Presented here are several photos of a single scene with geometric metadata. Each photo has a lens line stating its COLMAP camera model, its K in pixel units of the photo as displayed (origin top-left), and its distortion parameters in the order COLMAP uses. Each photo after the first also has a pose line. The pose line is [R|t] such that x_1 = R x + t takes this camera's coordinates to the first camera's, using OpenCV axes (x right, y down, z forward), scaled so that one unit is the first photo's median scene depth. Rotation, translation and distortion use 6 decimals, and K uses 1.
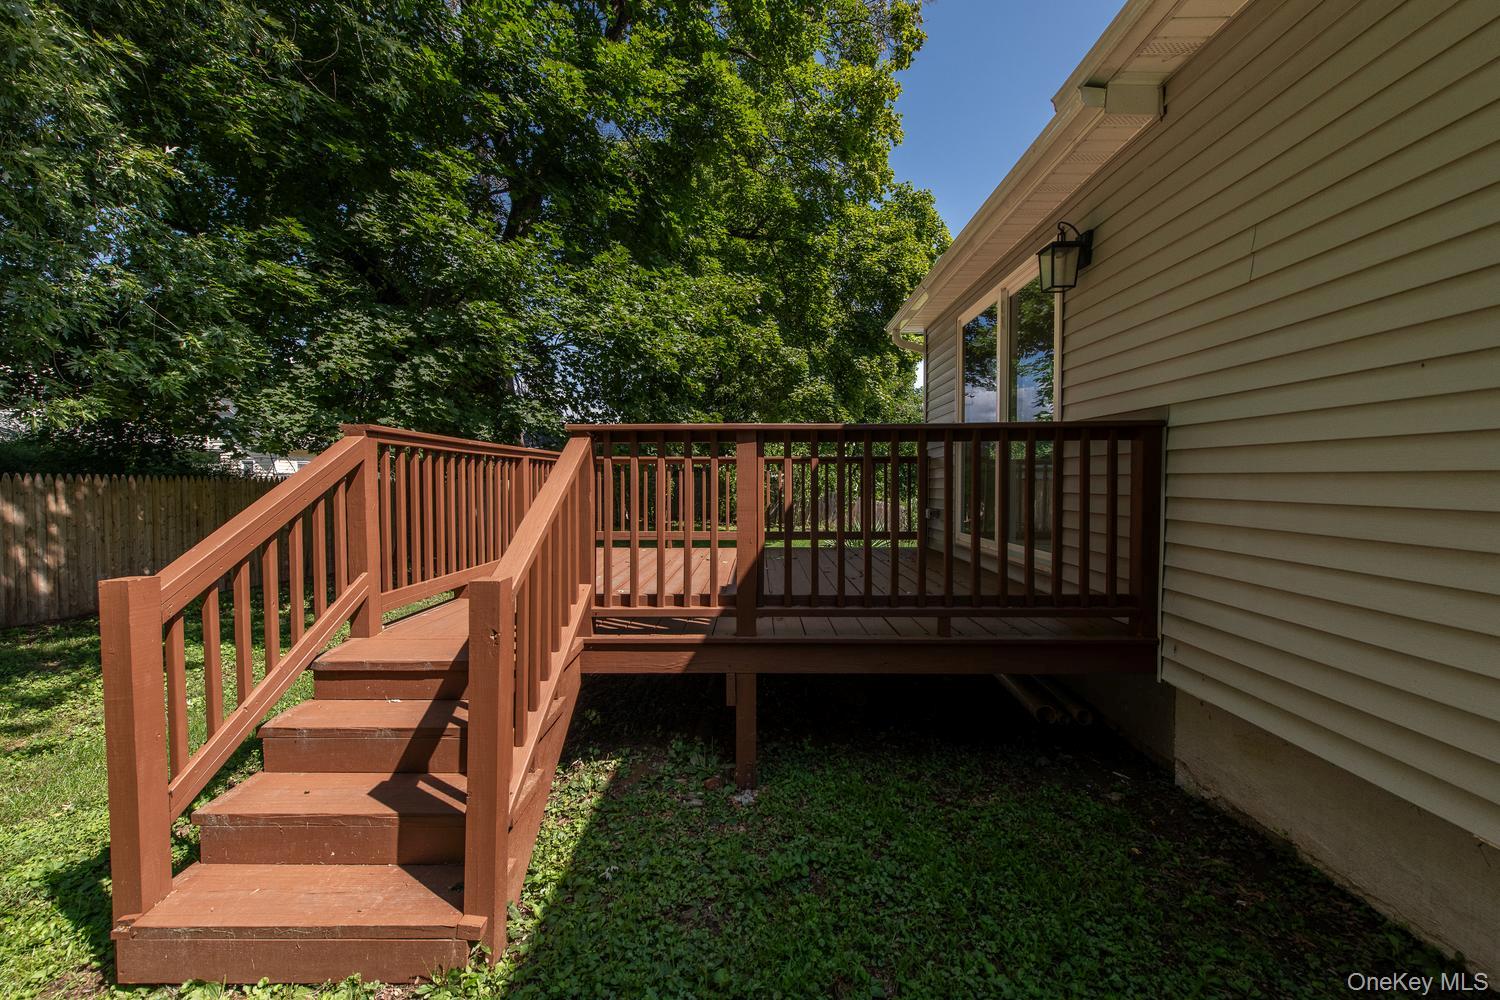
lens RADIAL K [[607.5, 0, 748.6], [0, 607.5, 501.3], [0, 0, 1]] dist [0.001040, 0.000055]
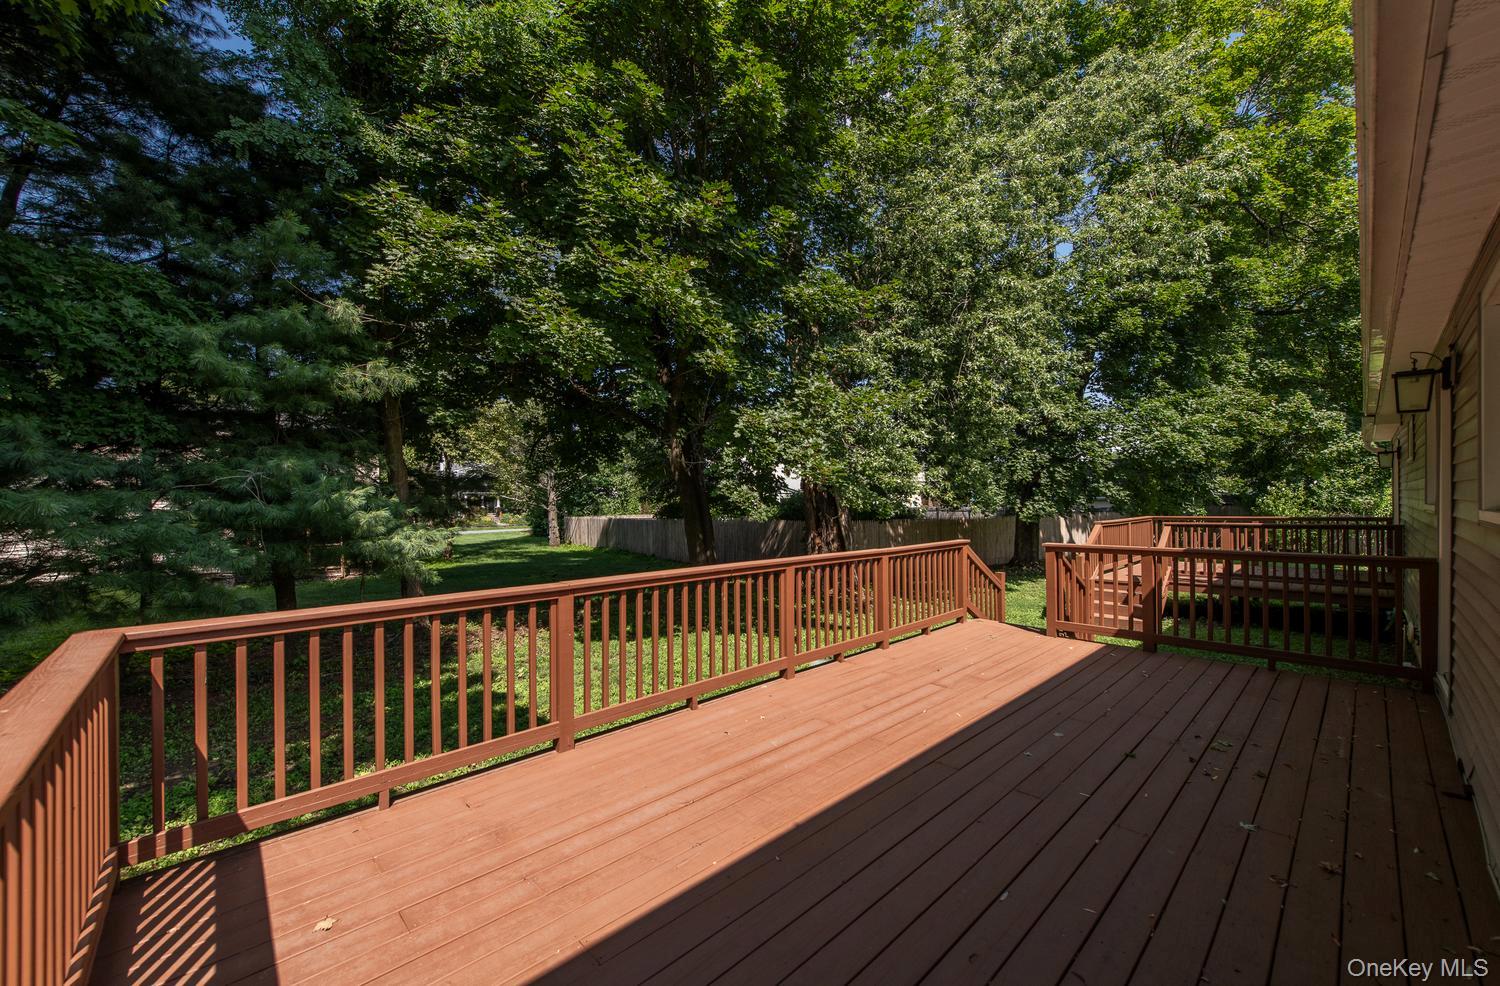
lens RADIAL K [[597.7, 0, 728.6], [0, 597.7, 510.3], [0, 0, 1]] dist [0.000363, 0.001124]
pose [[0.697091, -0.000809, -0.716982, 0.177324], [-0.007374, 0.999938, -0.008298, -0.059489], [0.716945, 0.011071, 0.697042, -1.301397]]
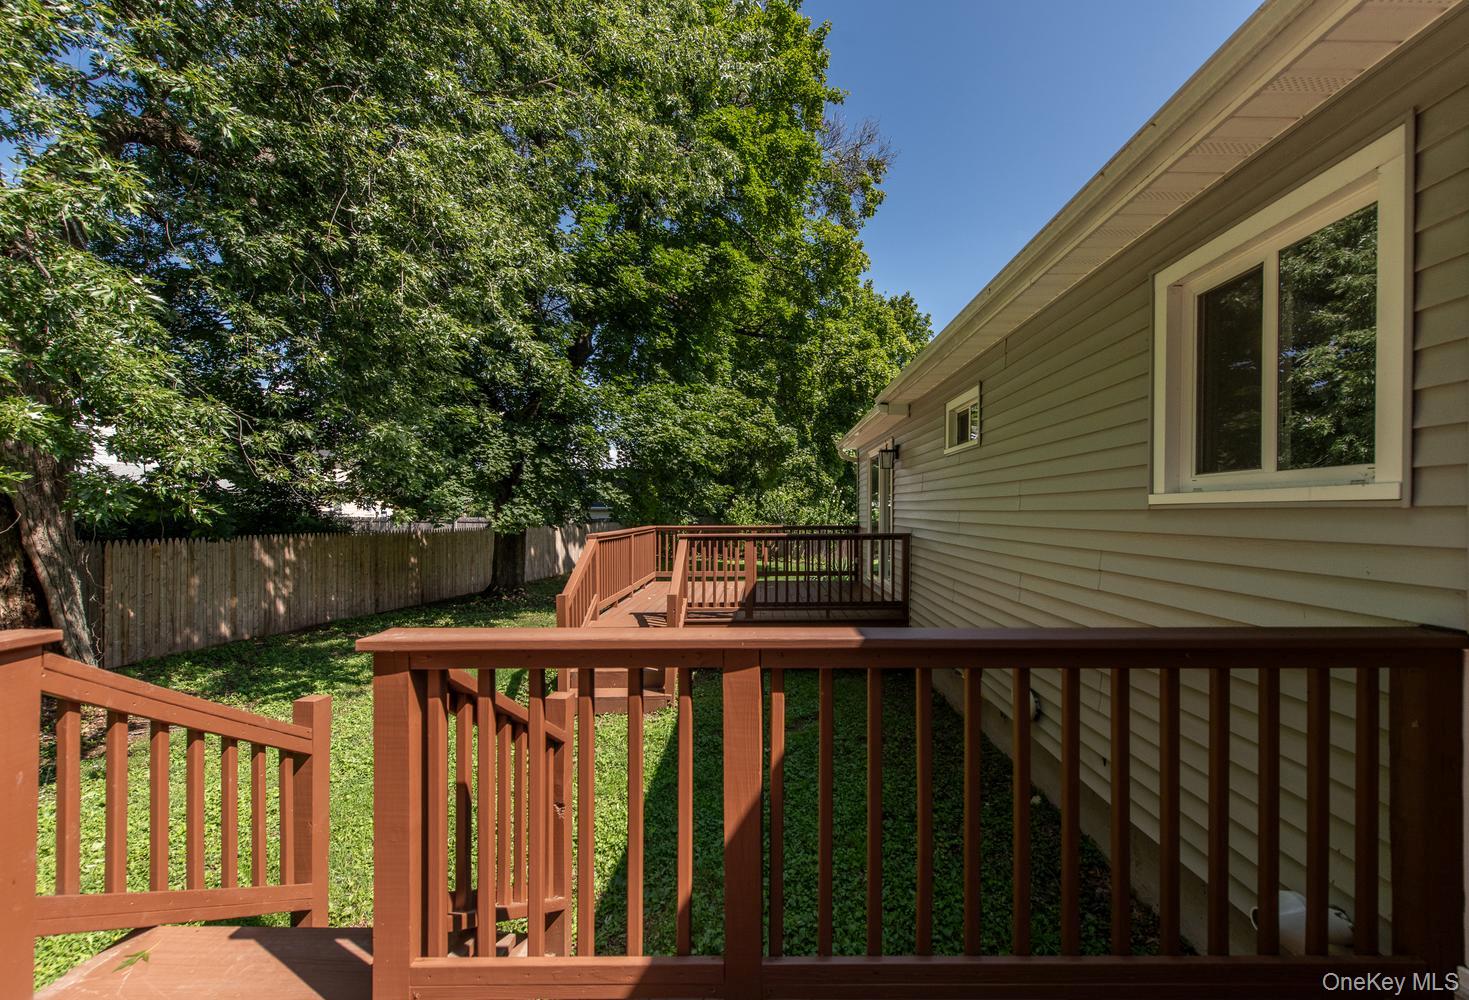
lens RADIAL K [[611.6, 0, 795.2], [0, 611.6, 515.9], [0, 0, 1]] dist [0.003829, 0.000241]
pose [[0.997610, 0.002304, 0.069055, 0.004232], [-0.000852, 0.999778, -0.021052, -0.058268], [-0.069088, 0.020943, 0.997391, -0.600441]]
